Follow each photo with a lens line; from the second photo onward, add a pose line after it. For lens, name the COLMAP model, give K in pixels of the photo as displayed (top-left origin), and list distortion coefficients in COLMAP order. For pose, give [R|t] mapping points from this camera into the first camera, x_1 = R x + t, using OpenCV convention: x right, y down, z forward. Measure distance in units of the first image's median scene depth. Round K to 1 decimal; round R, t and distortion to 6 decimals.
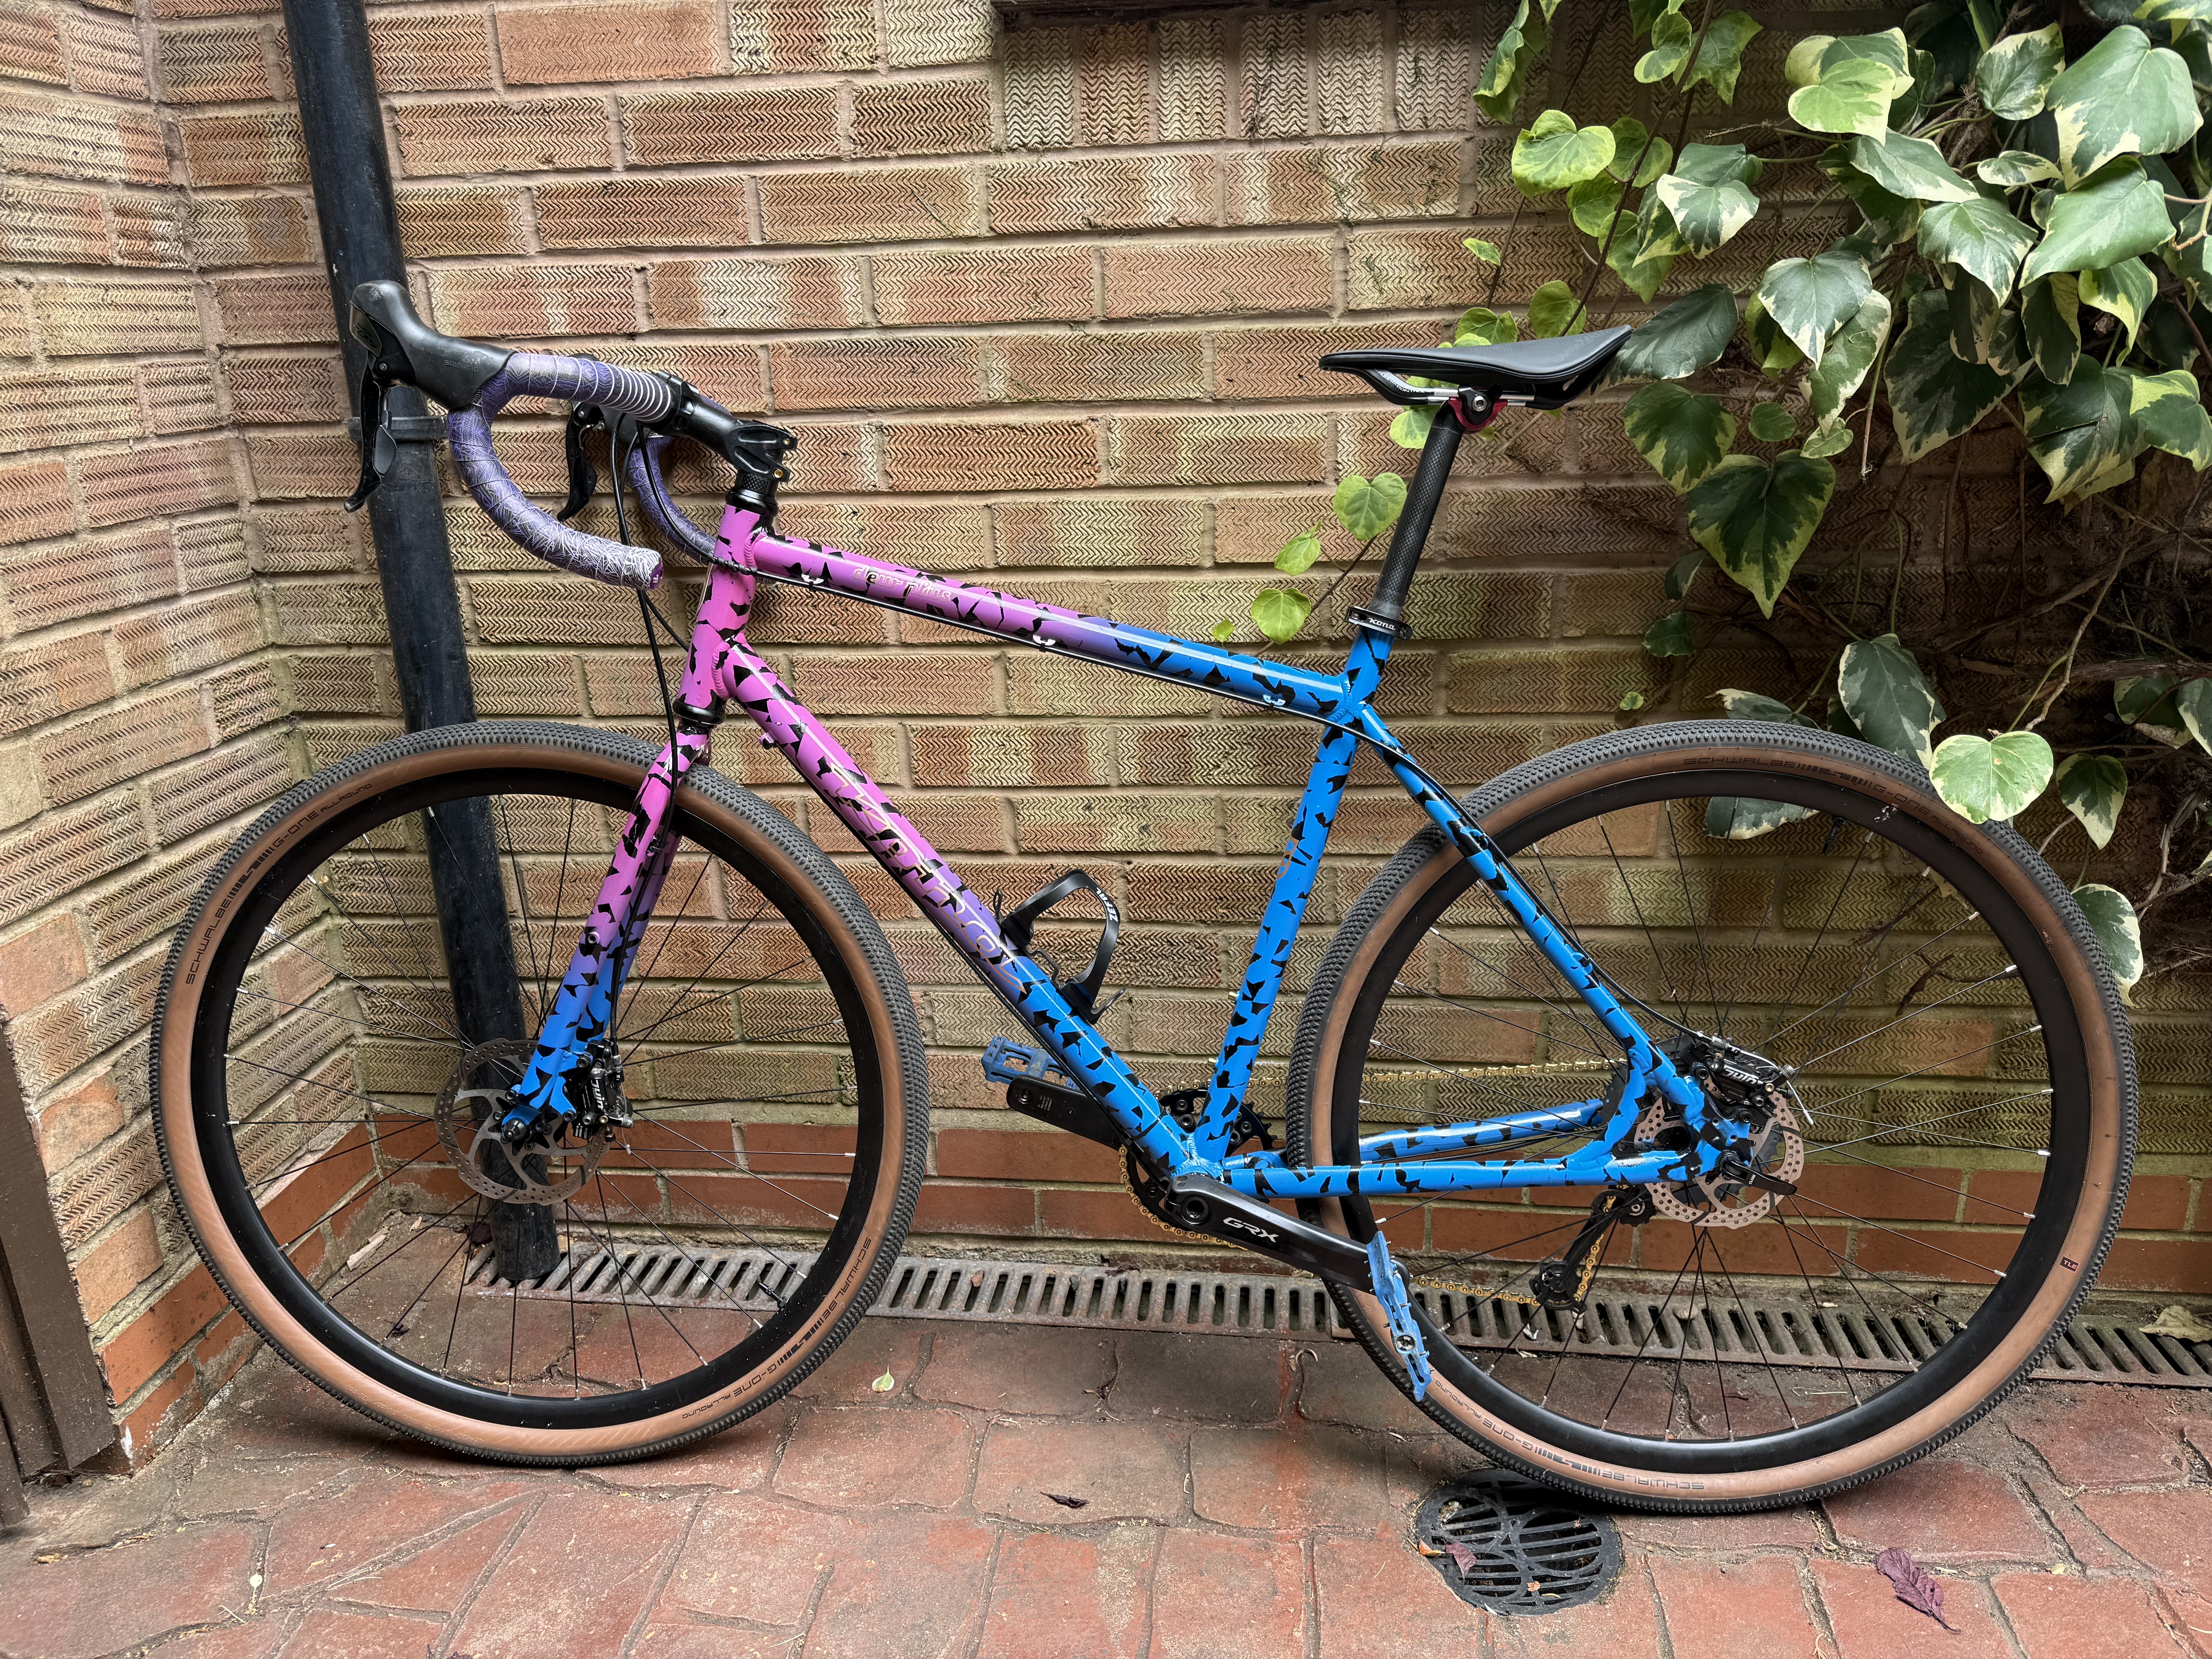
lens RADIAL K [[1549.1, 0, 1103.3], [0, 1549.1, 835.9], [0, 0, 1]] dist [0.004703, -0.011404]
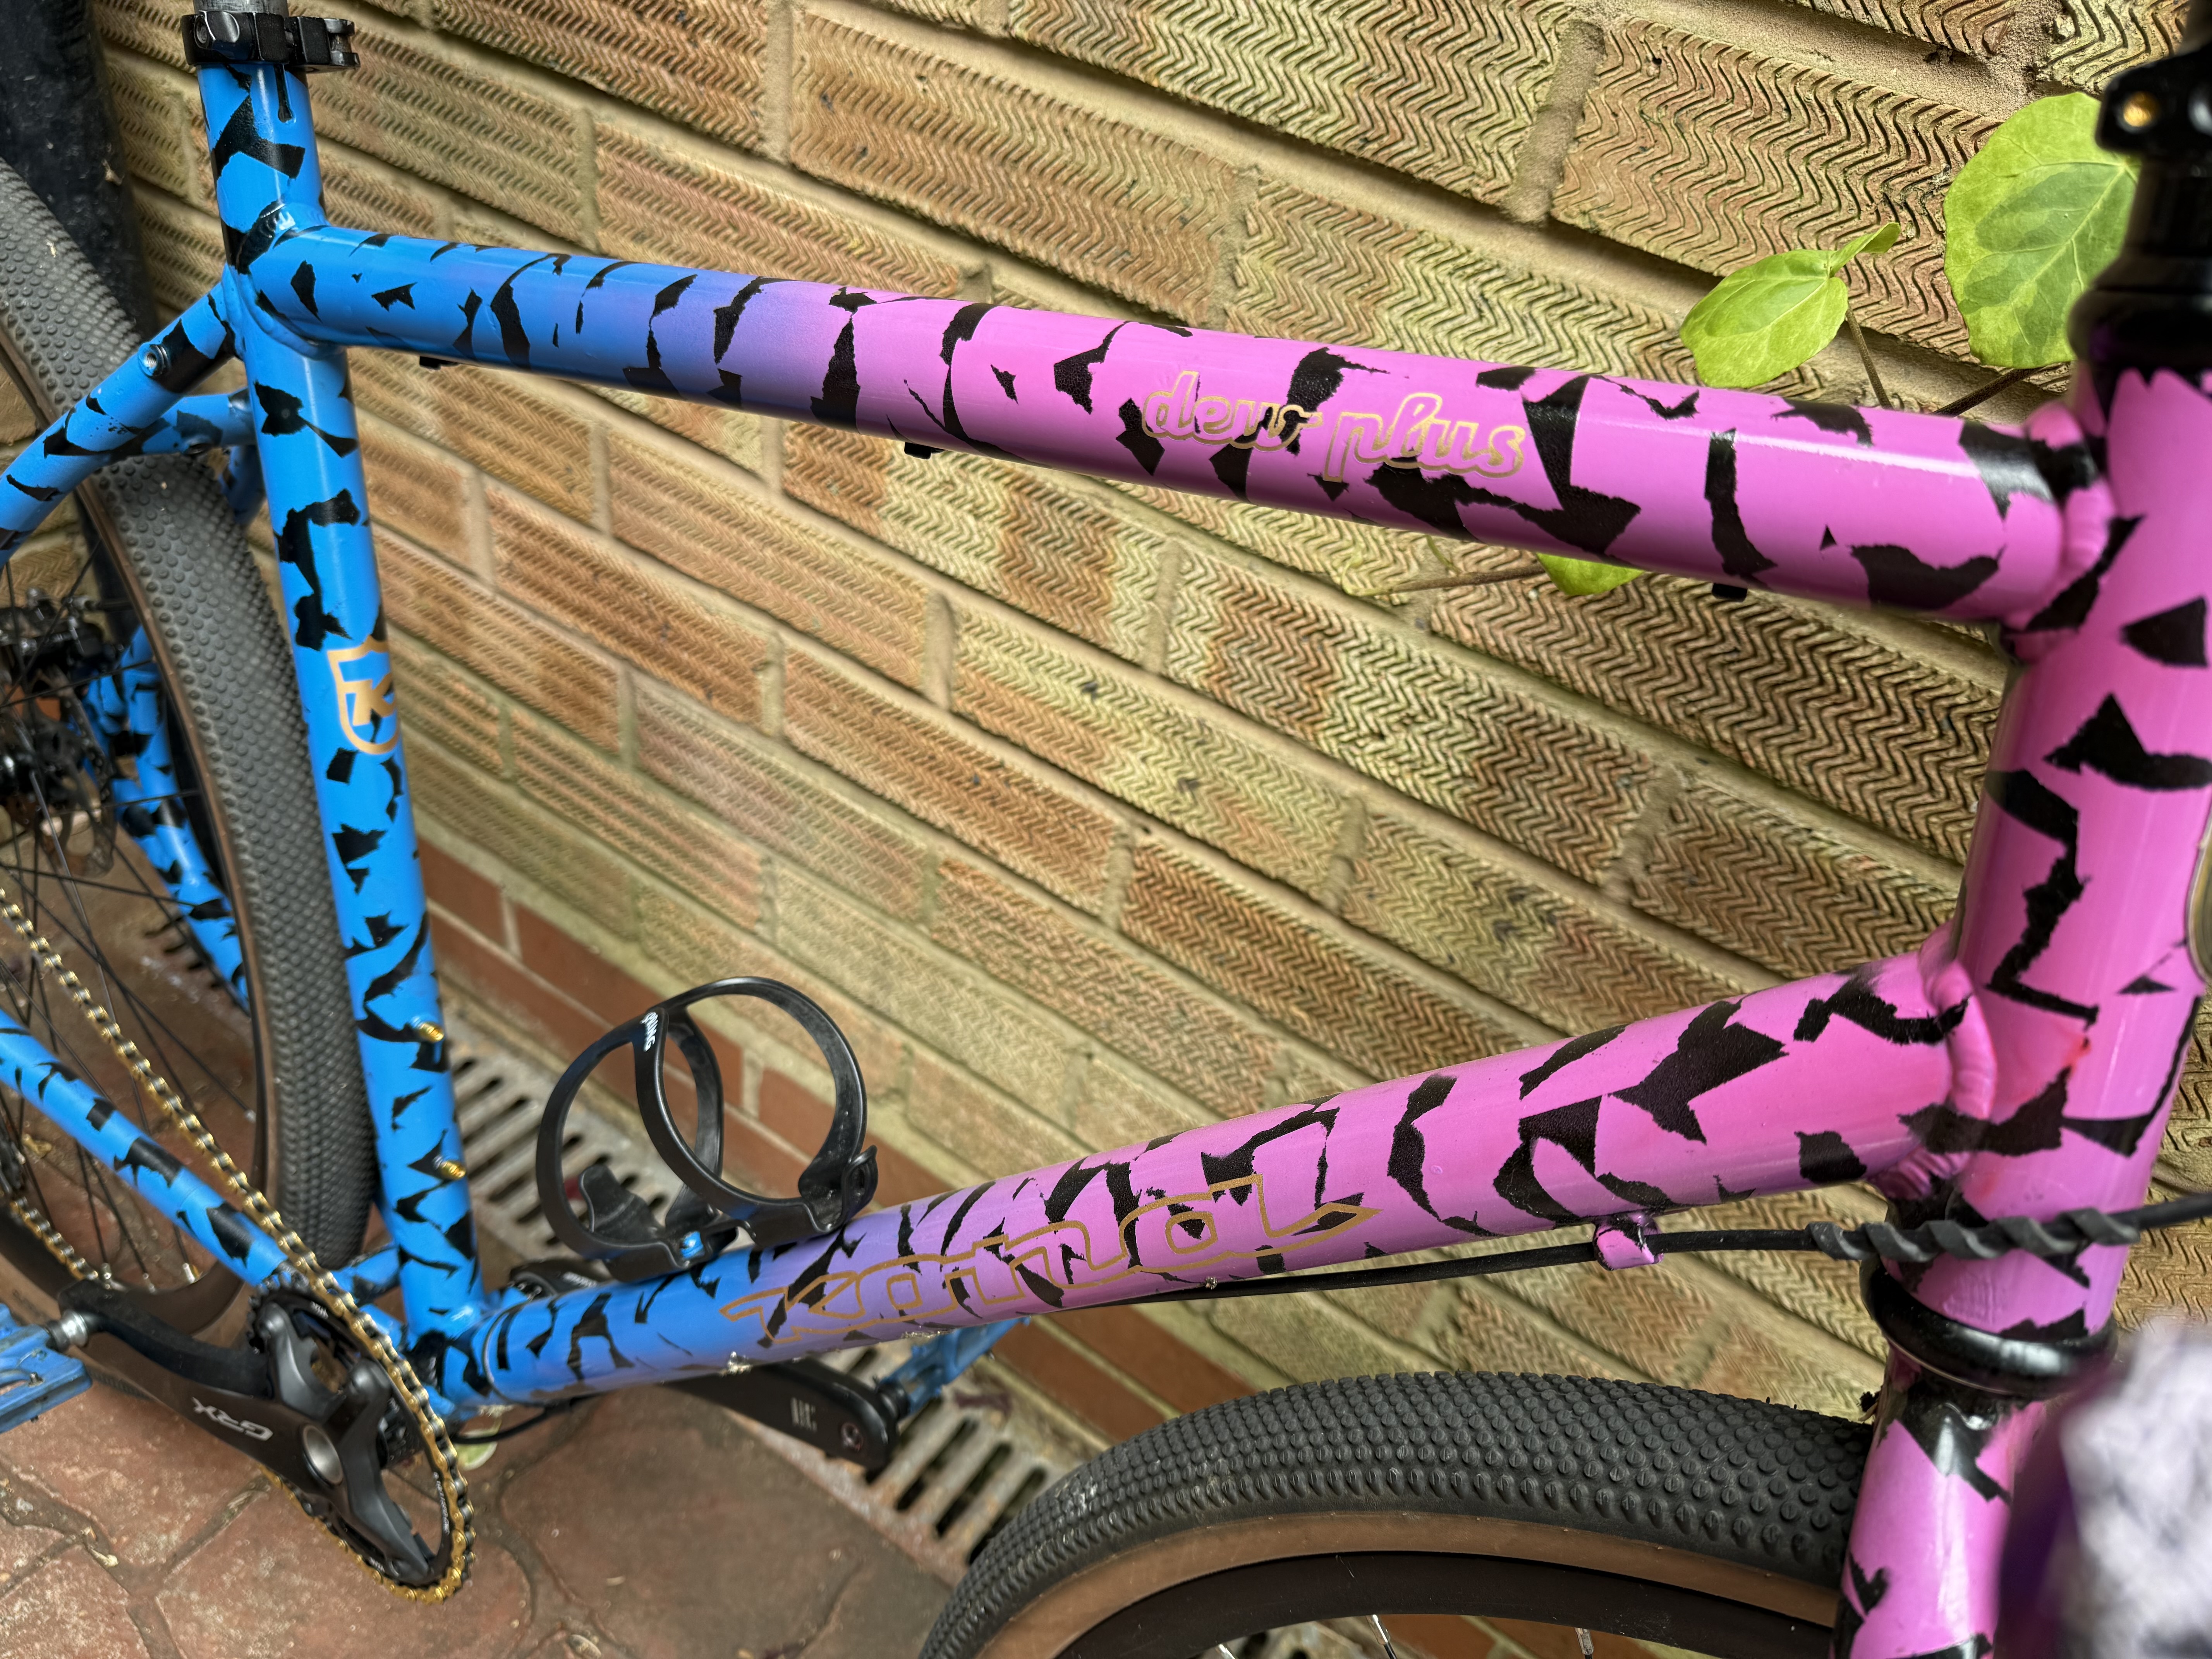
lens RADIAL K [[1626.0, 0, 1120.0], [0, 1626.0, 830.4], [0, 0, 1]] dist [-0.025161, -0.005531]
pose [[0.878781, 0.412545, -0.239895, 0.128854], [-0.312761, 0.877556, 0.363421, -0.159324], [0.360449, -0.244338, 0.900208, 0.632458]]
